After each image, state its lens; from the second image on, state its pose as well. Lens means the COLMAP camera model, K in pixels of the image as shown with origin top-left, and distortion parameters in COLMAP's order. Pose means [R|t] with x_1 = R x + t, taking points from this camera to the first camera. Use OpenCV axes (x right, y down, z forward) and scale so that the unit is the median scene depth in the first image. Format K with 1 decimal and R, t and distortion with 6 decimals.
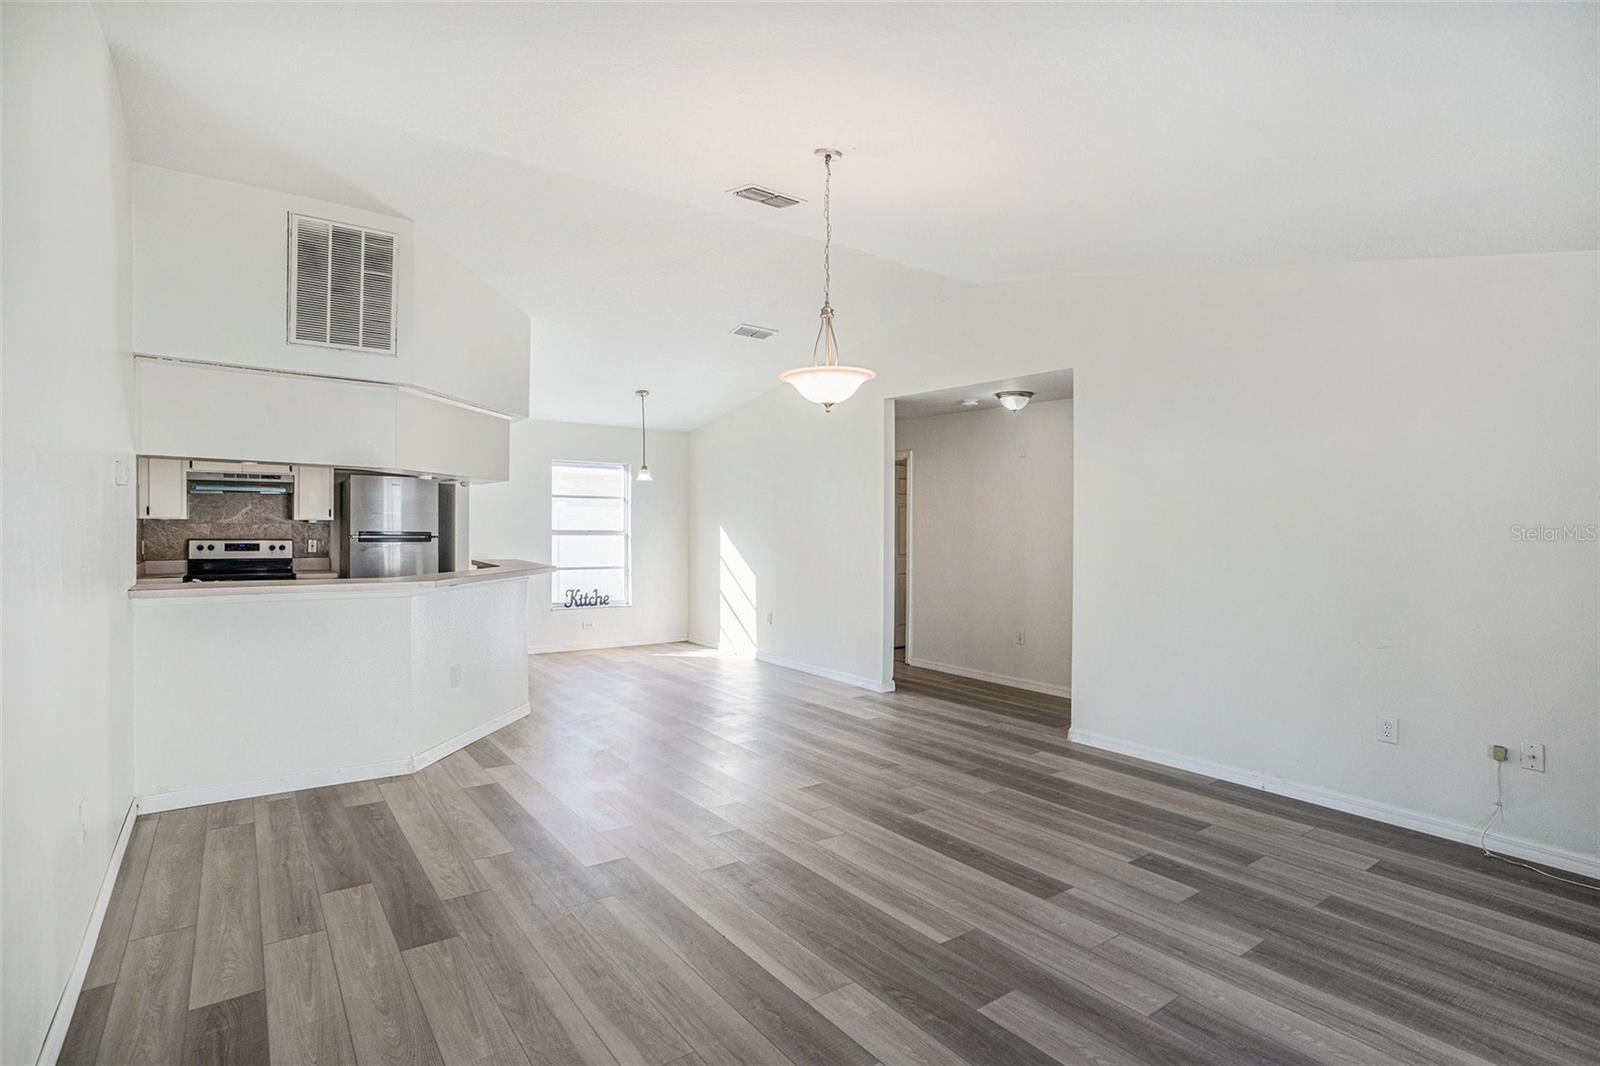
lens RADIAL K [[766.3, 0, 782.0], [0, 766.3, 531.4], [0, 0, 1]] dist [-0.020663, 0.000515]
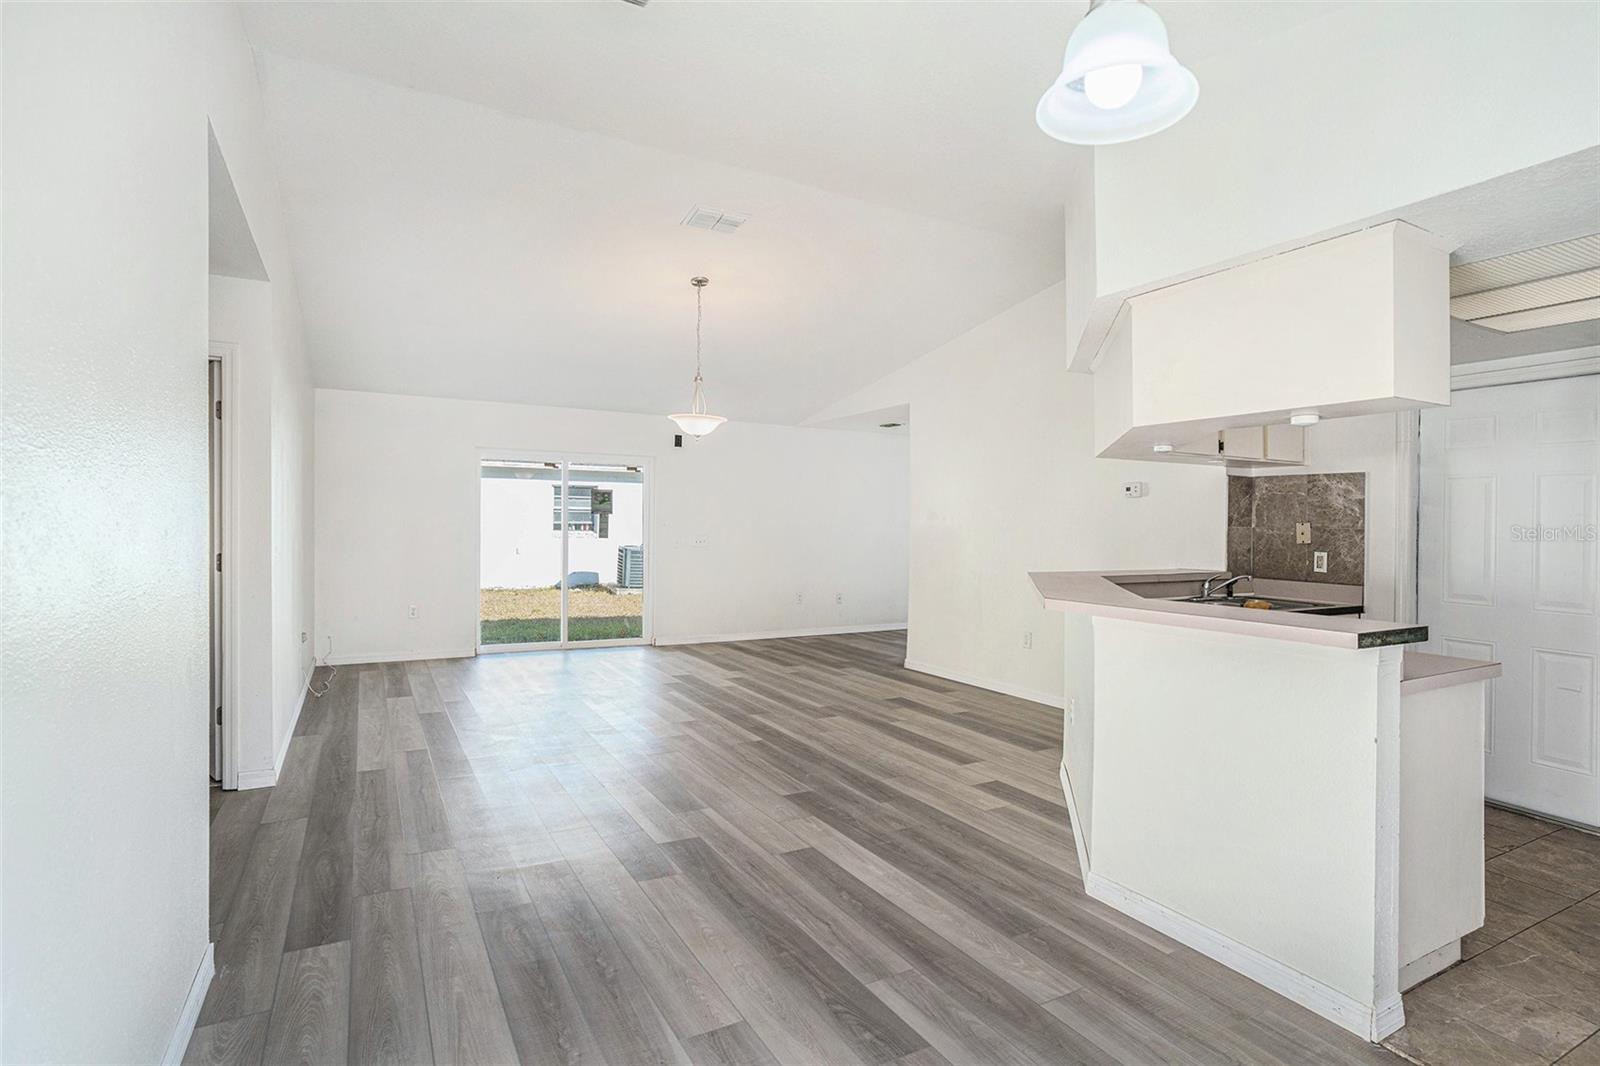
lens RADIAL K [[766.3, 0, 782.0], [0, 766.3, 531.4], [0, 0, 1]] dist [-0.020663, 0.000515]
pose [[-0.991627, -0.011515, 0.128620, -0.162037], [-0.010052, 0.999877, 0.012021, -0.002964], [-0.128742, 0.010627, -0.991621, 1.303502]]
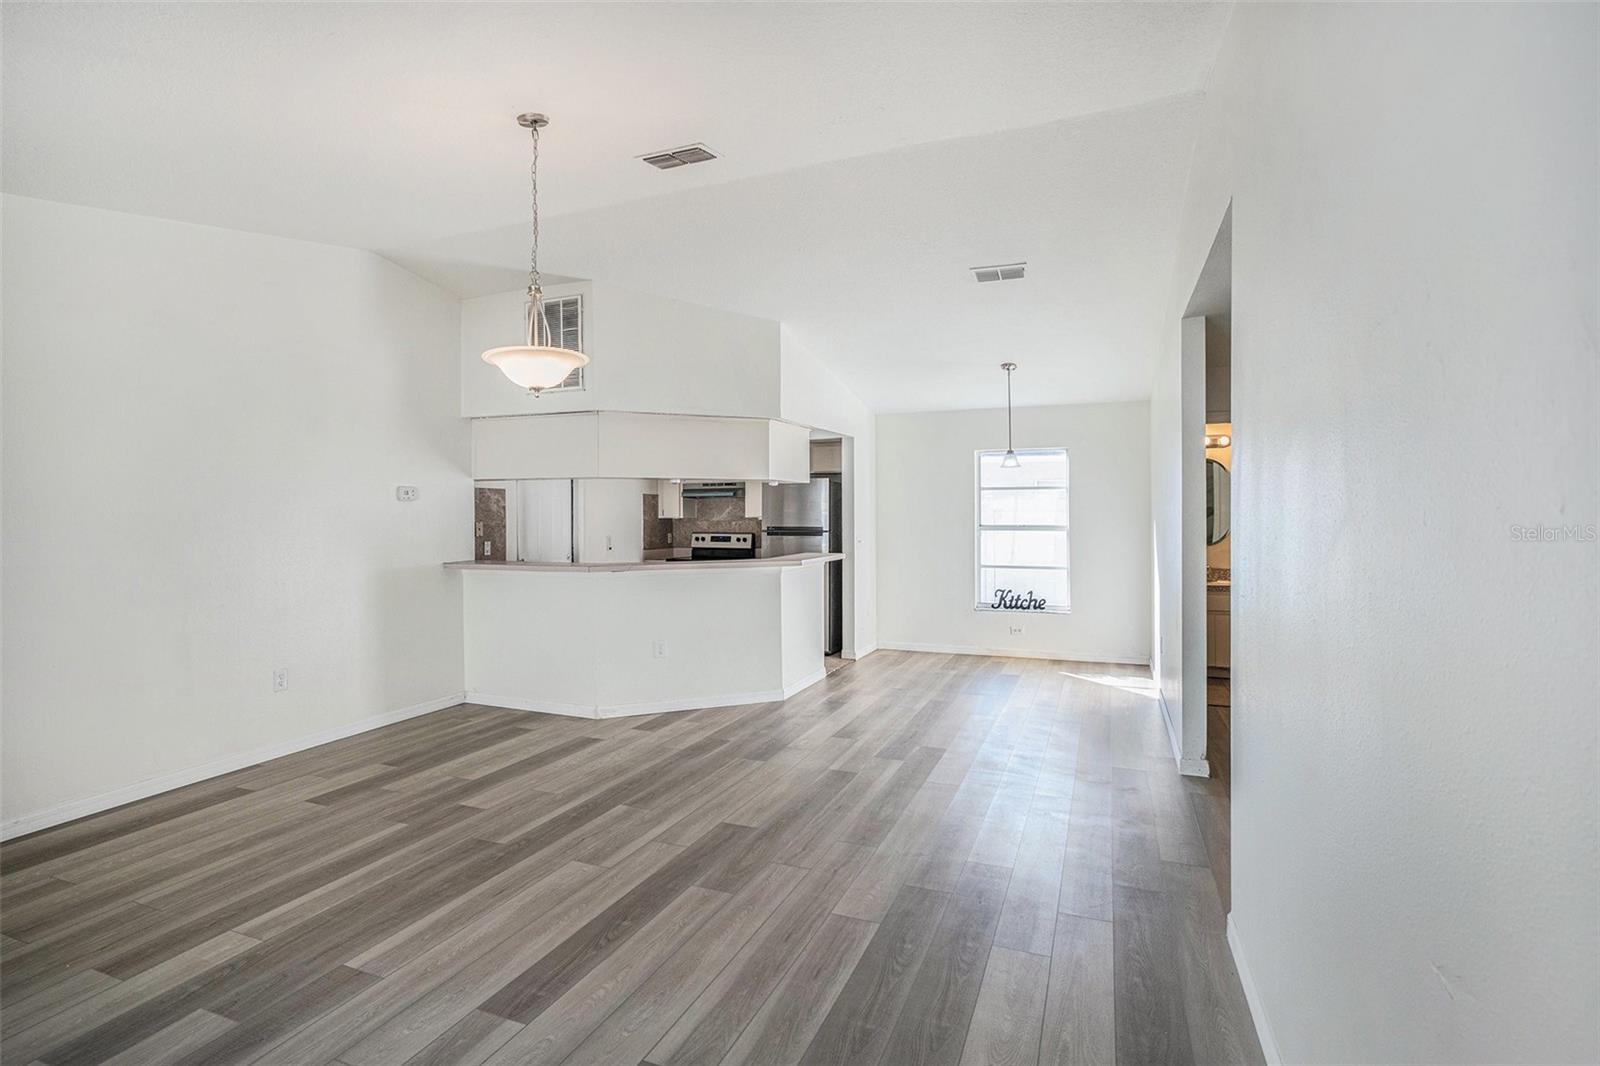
lens RADIAL K [[790.4, 0, 800.0], [0, 790.4, 533.0], [0, 0, 1]] dist [-0.017294, 0.000544]
pose [[0.544505, 0.004610, -0.838745, 0.511887], [0.001779, 0.999976, 0.006651, 0.001614], [0.838756, -0.005113, 0.544483, 0.368524]]
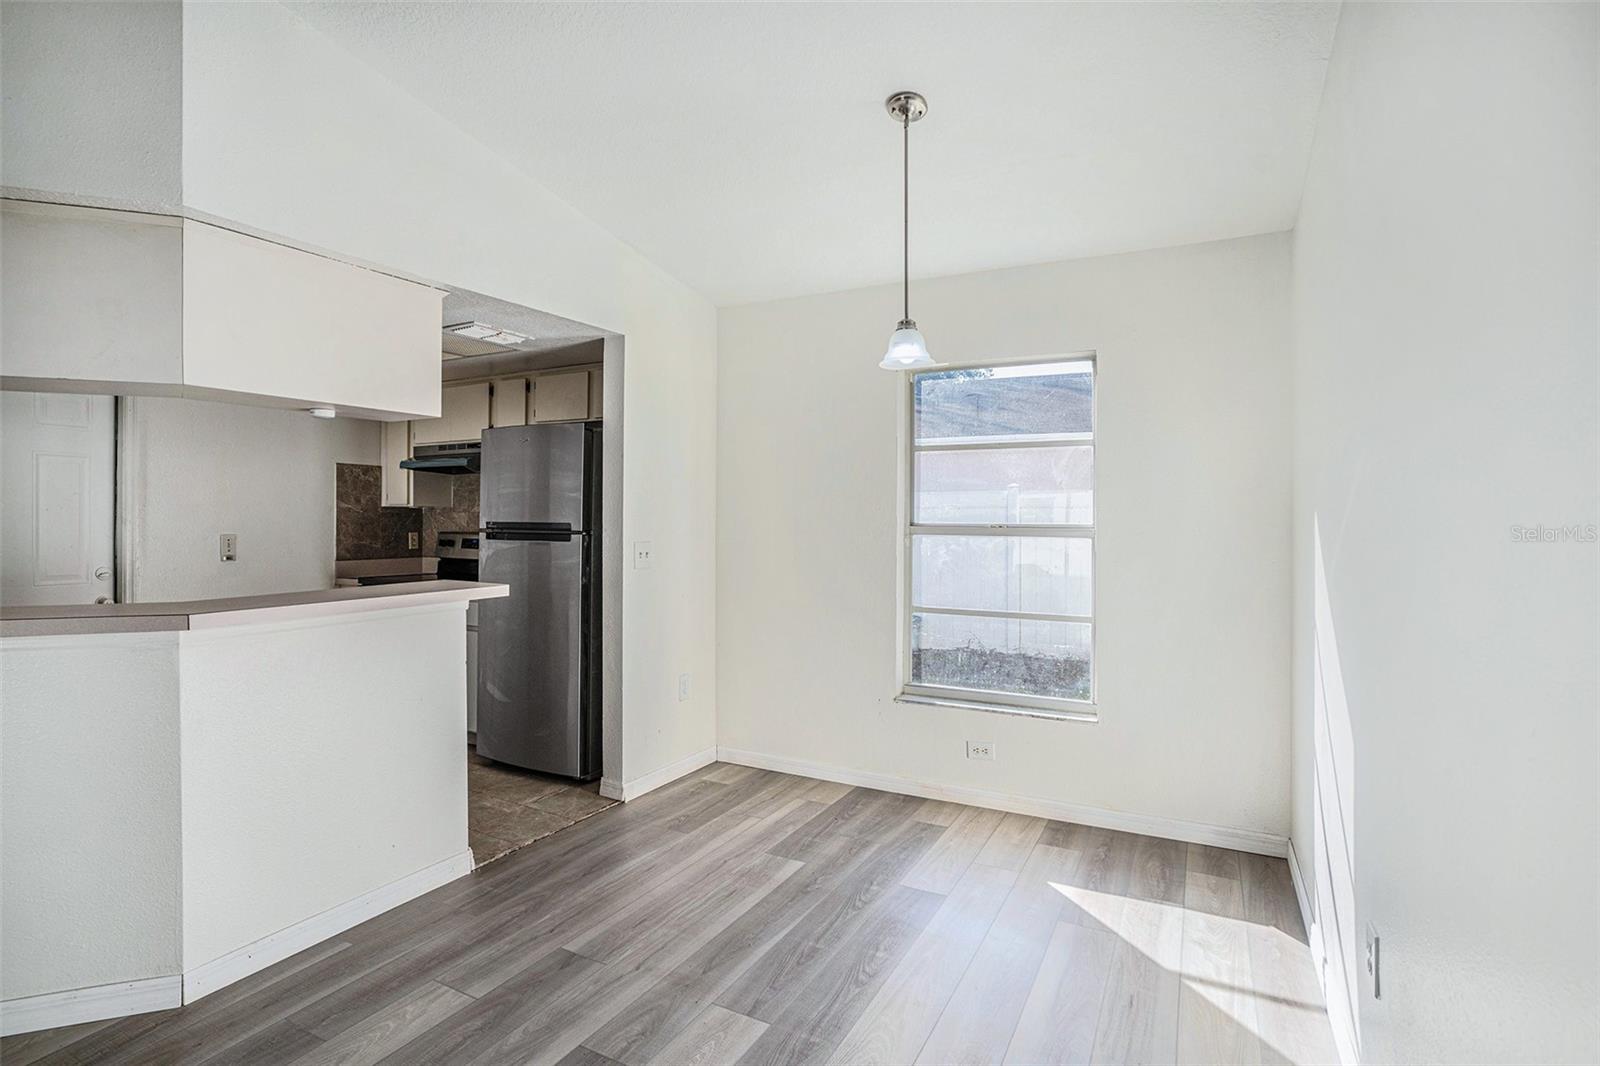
lens RADIAL K [[766.3, 0, 782.0], [0, 766.3, 531.4], [0, 0, 1]] dist [-0.020663, 0.000515]
pose [[0.425667, 0.005764, -0.904862, 0.105350], [-0.011405, 0.999934, 0.001004, 0.004457], [0.904808, 0.009892, 0.425705, 0.952954]]
